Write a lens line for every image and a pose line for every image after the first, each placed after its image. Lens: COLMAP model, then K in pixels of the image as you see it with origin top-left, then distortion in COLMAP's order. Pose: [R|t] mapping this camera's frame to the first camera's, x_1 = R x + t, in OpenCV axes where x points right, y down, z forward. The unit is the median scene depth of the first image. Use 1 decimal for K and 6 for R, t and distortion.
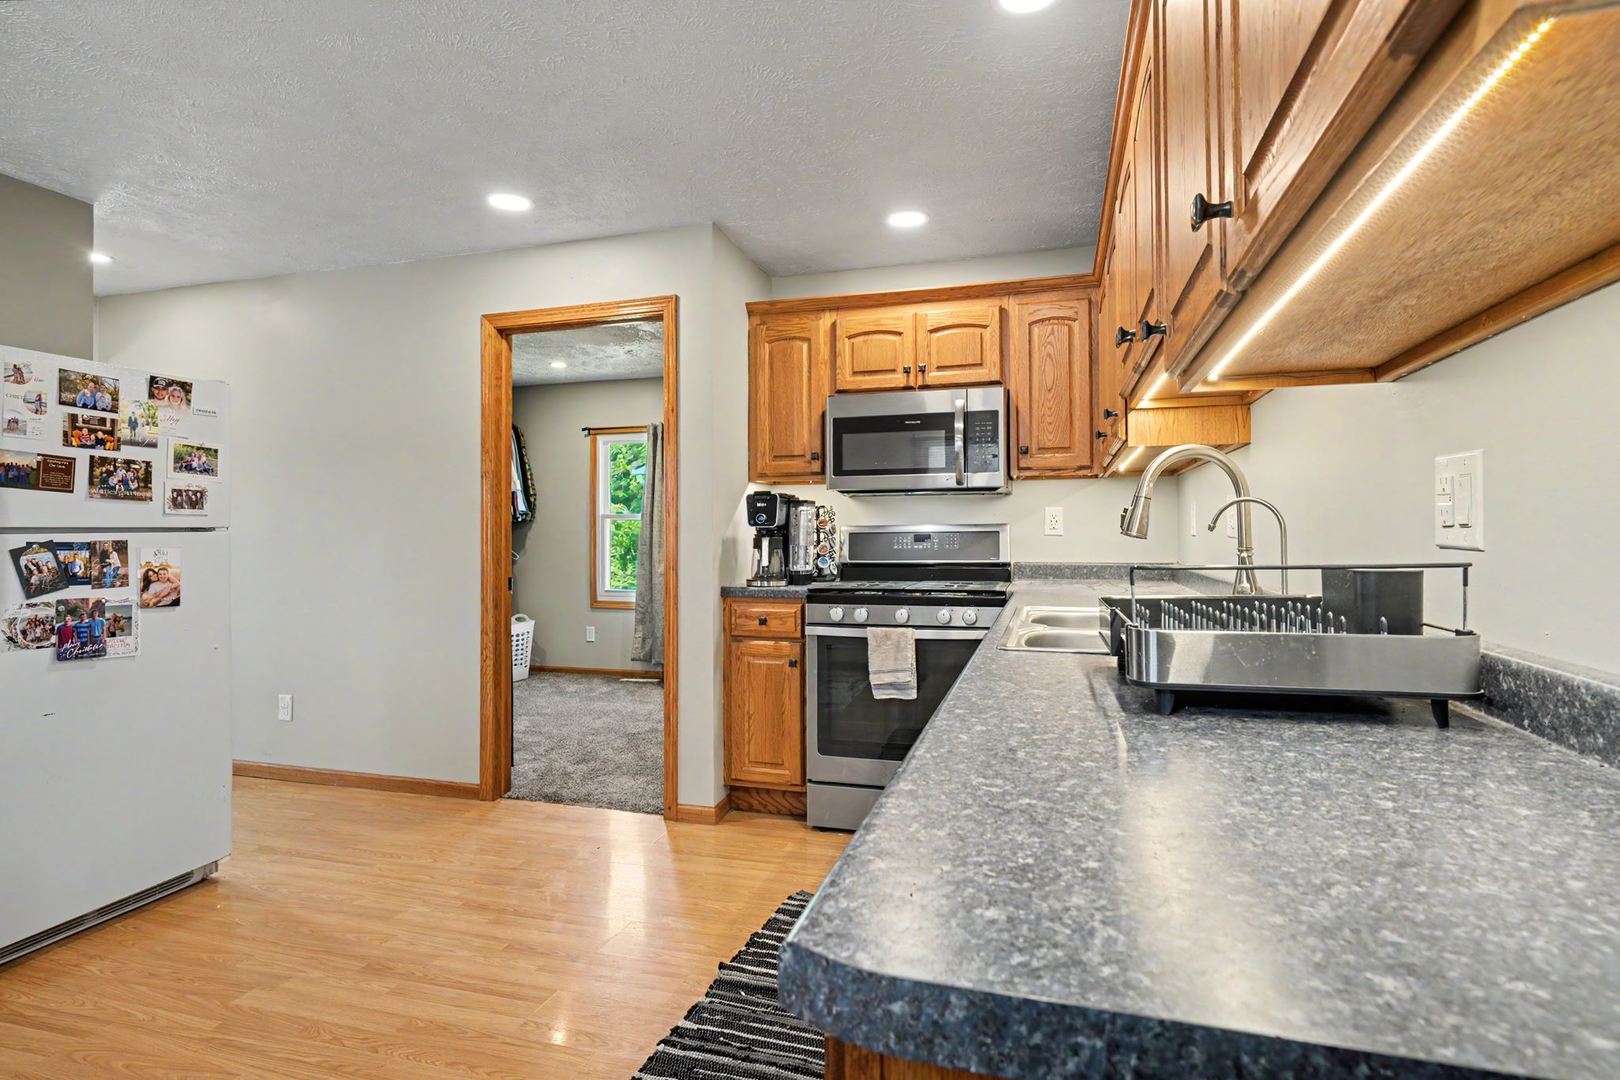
lens RADIAL K [[813.5, 0, 813.4], [0, 813.5, 519.5], [0, 0, 1]] dist [-0.000287, 0.000212]
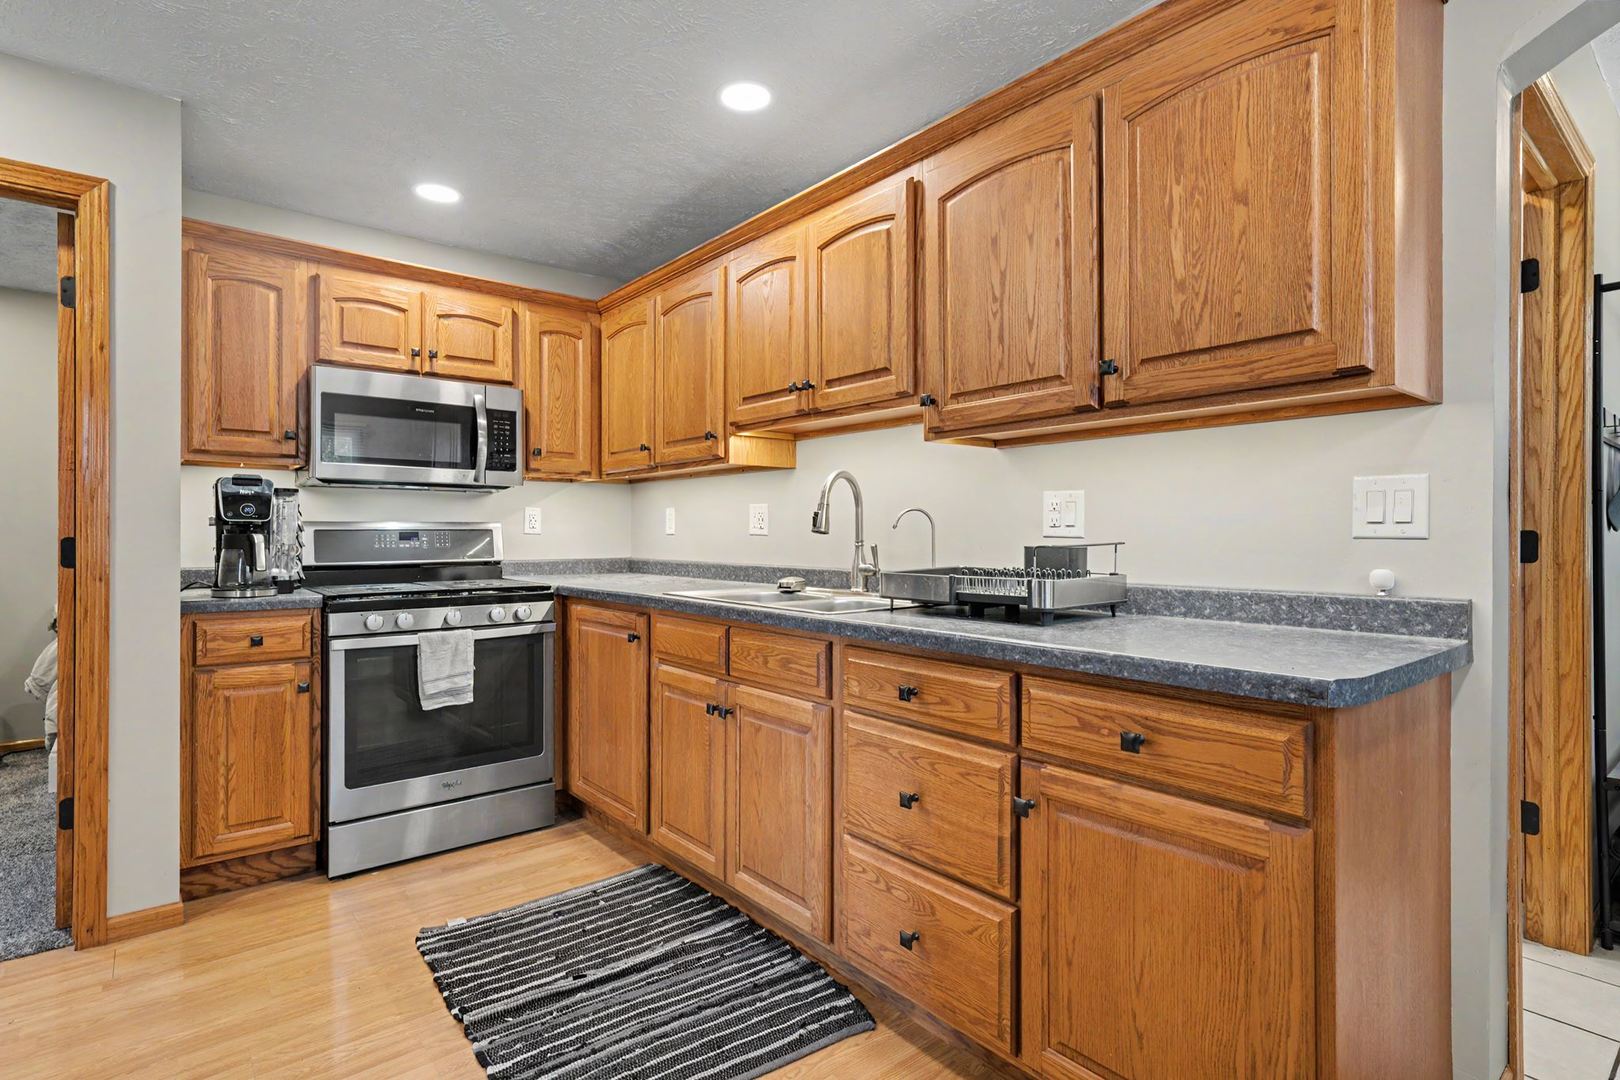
lens RADIAL K [[805.7, 0, 809.4], [0, 805.7, 533.0], [0, 0, 1]] dist [0.003116, 0.000950]
pose [[0.561522, 0.006510, 0.827436, -0.399511], [-0.016696, 0.999855, 0.003464, 0.009087], [-0.827294, -0.015760, 0.561549, 0.122527]]
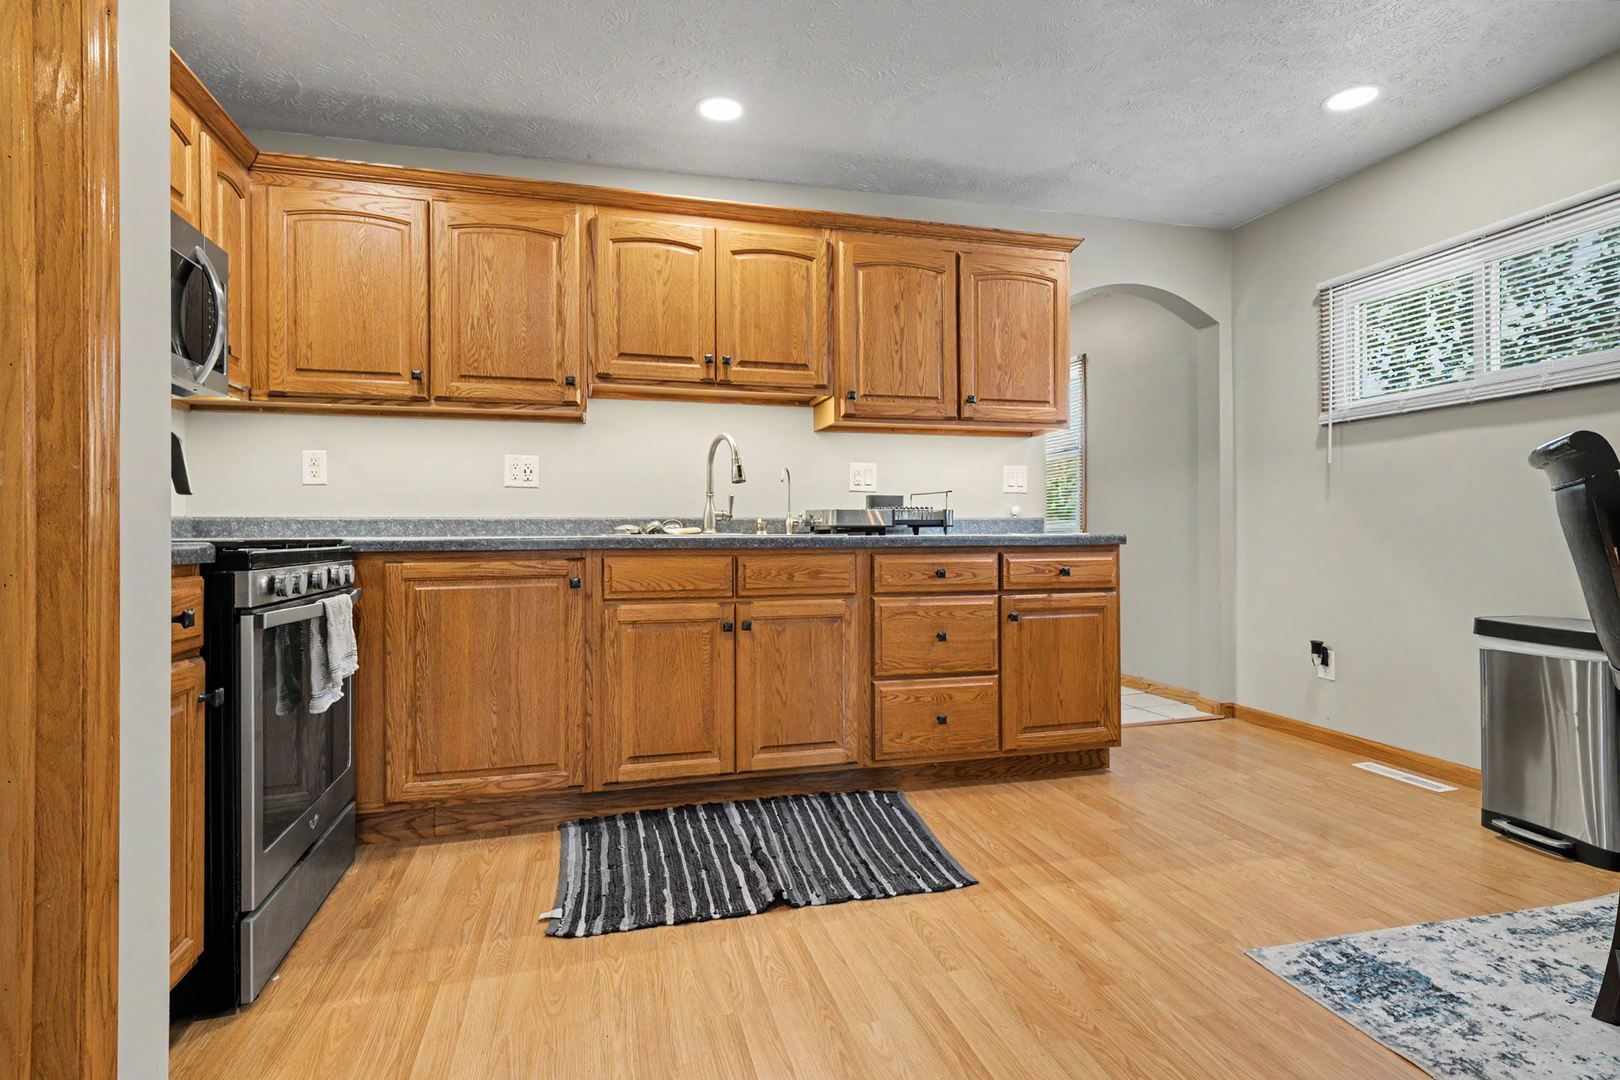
lens RADIAL K [[805.7, 0, 809.4], [0, 805.7, 533.0], [0, 0, 1]] dist [0.003116, 0.000950]
pose [[-0.529557, 0.010905, 0.848204, -0.598427], [-0.004892, 0.999861, -0.015909, 0.081712], [-0.848260, -0.012574, -0.529431, 0.926816]]
